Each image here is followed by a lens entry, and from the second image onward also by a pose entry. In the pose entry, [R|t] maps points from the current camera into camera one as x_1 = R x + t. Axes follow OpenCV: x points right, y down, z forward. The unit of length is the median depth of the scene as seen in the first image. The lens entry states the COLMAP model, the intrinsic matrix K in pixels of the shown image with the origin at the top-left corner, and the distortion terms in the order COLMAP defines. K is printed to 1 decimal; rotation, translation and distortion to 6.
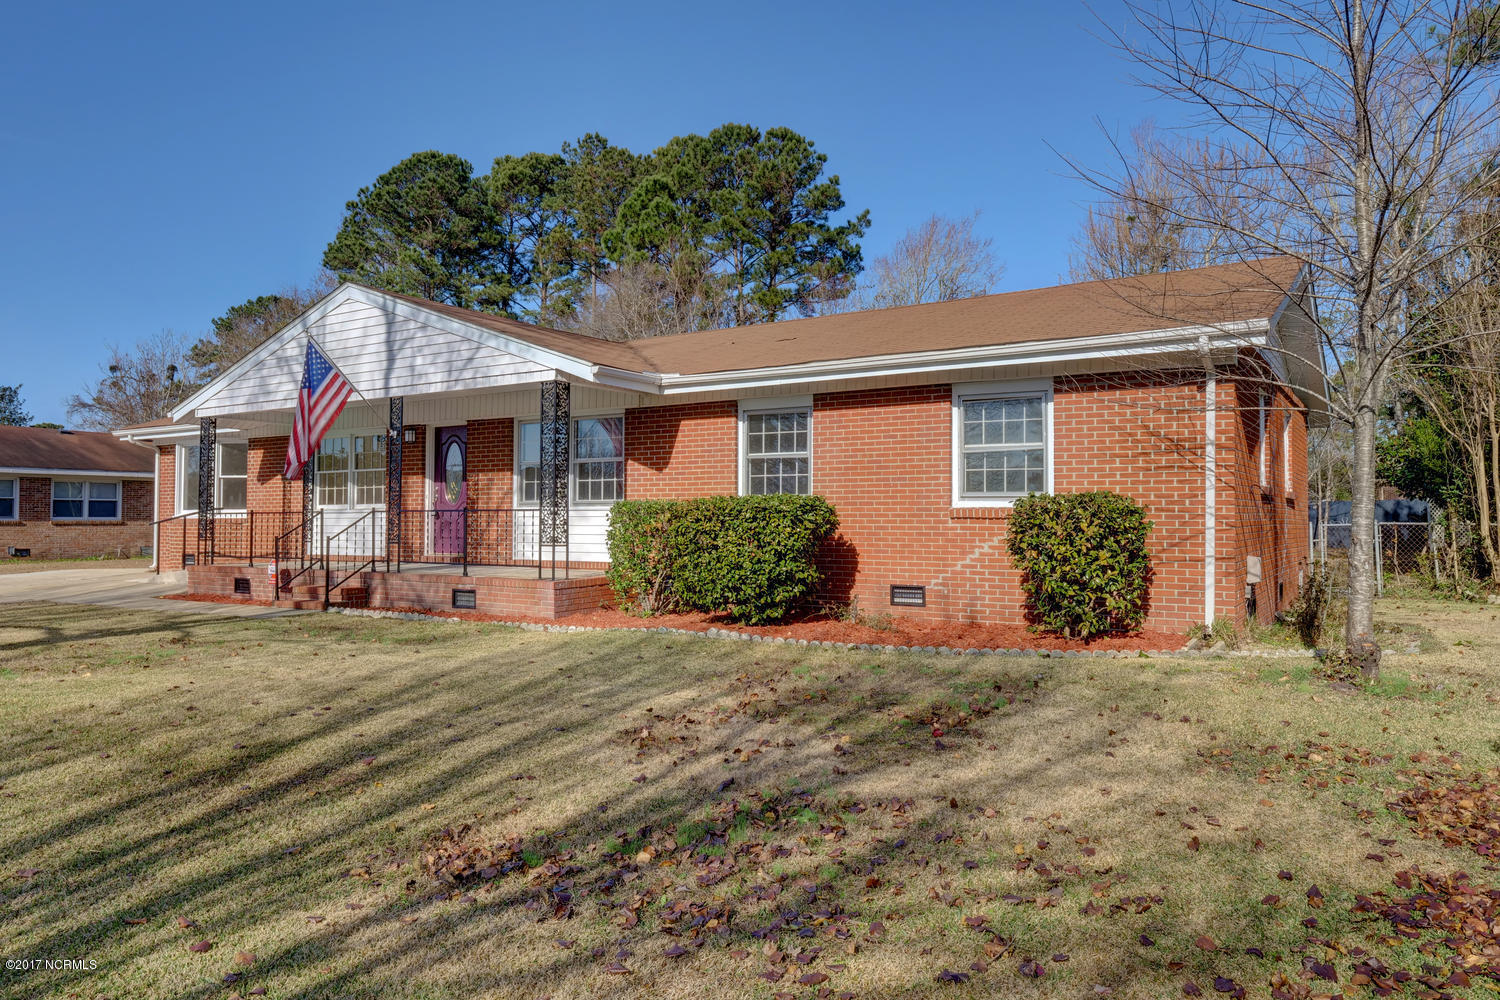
lens RADIAL K [[1001.3, 0, 750.4], [0, 1001.3, 496.4], [0, 0, 1]] dist [0.008775, -0.001113]
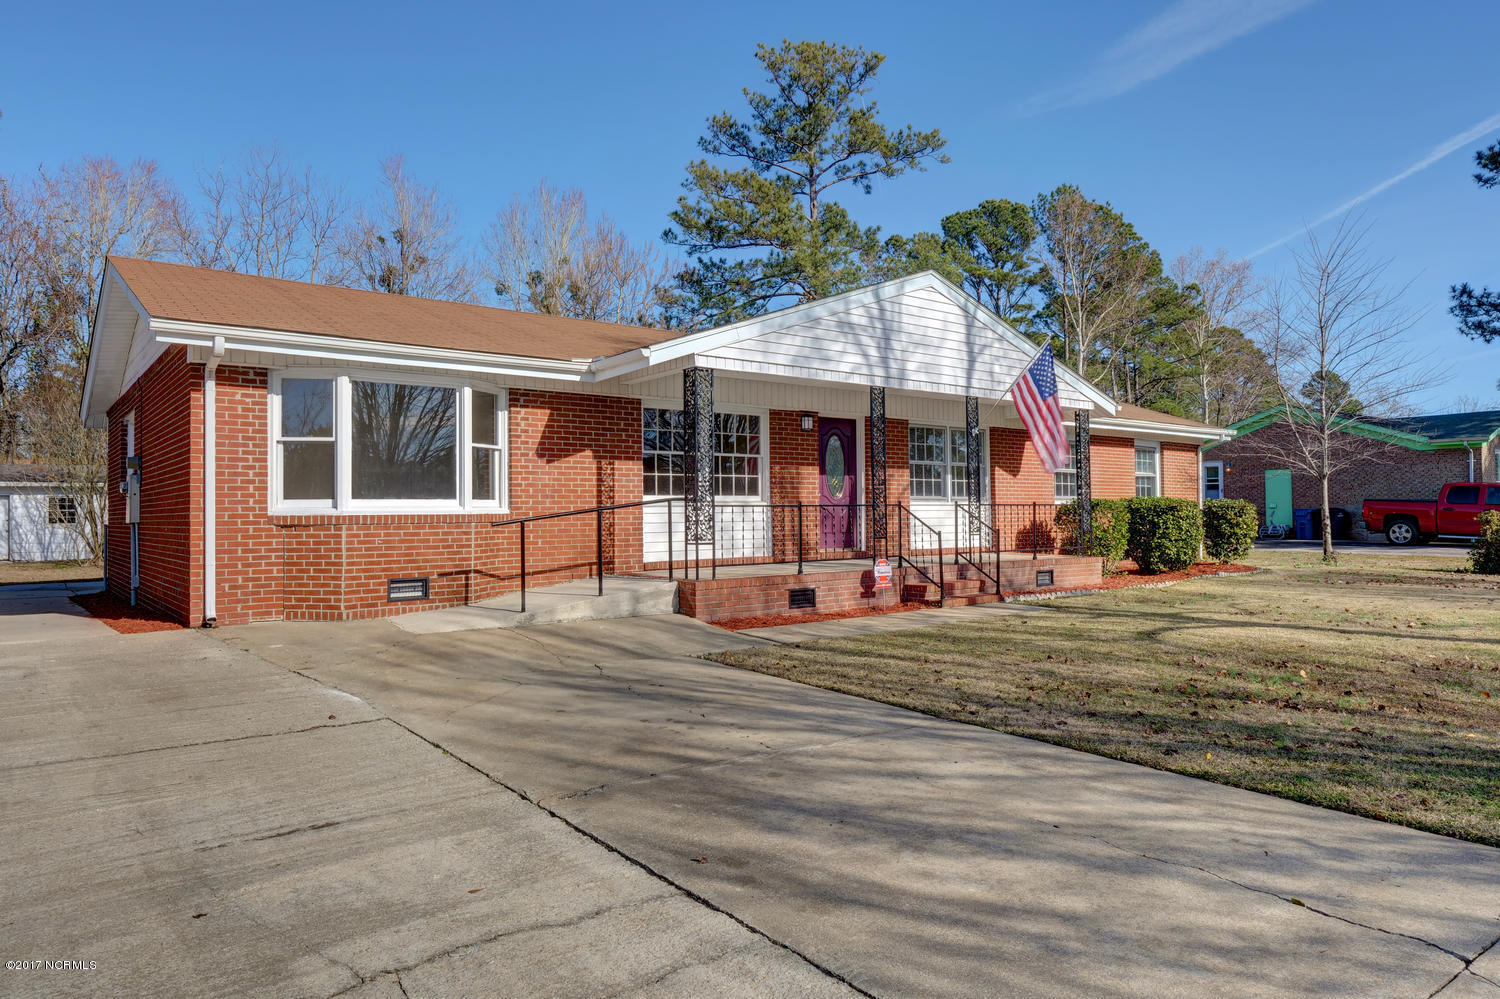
lens RADIAL K [[950.3, 0, 745.7], [0, 950.3, 497.1], [0, 0, 1]] dist [-0.002690, 0.000303]
pose [[0.326212, 0.017442, 0.945136, -1.329925], [-0.012968, 0.999818, -0.013975, 0.022882], [-0.945208, -0.007697, 0.326379, 0.868028]]
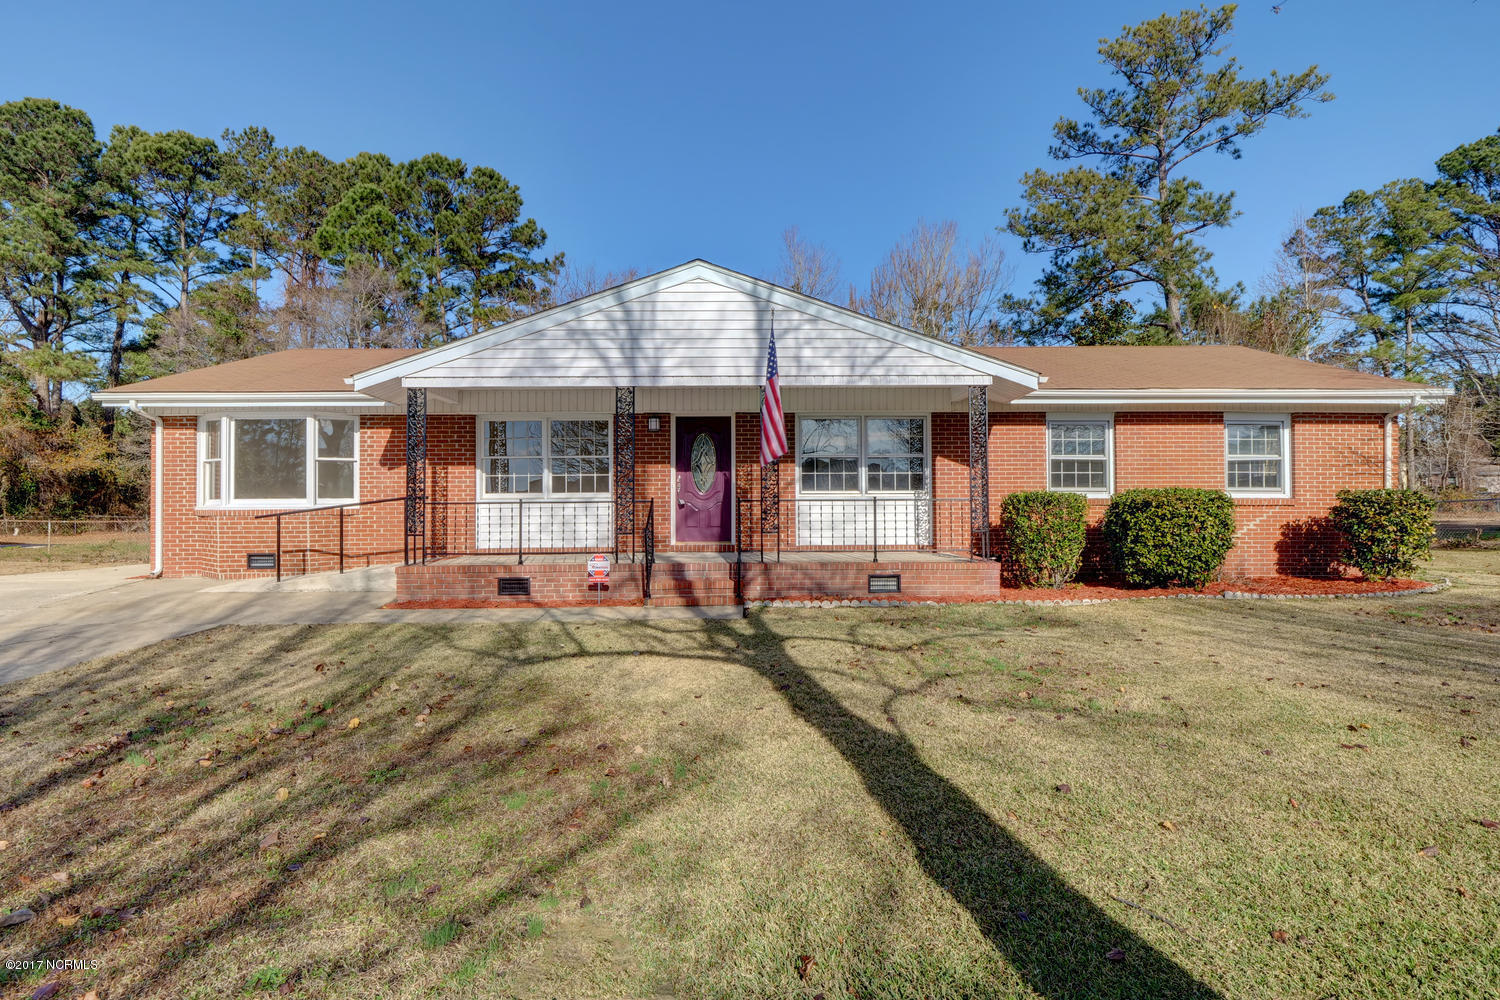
lens RADIAL K [[761.9, 0, 749.9], [0, 761.9, 498.3], [0, 0, 1]] dist [-0.008409, 0.000688]
pose [[0.832801, 0.001159, 0.553571, -0.760519], [-0.008336, 0.999911, 0.010447, 0.004345], [-0.553510, -0.013315, 0.832736, 0.367103]]
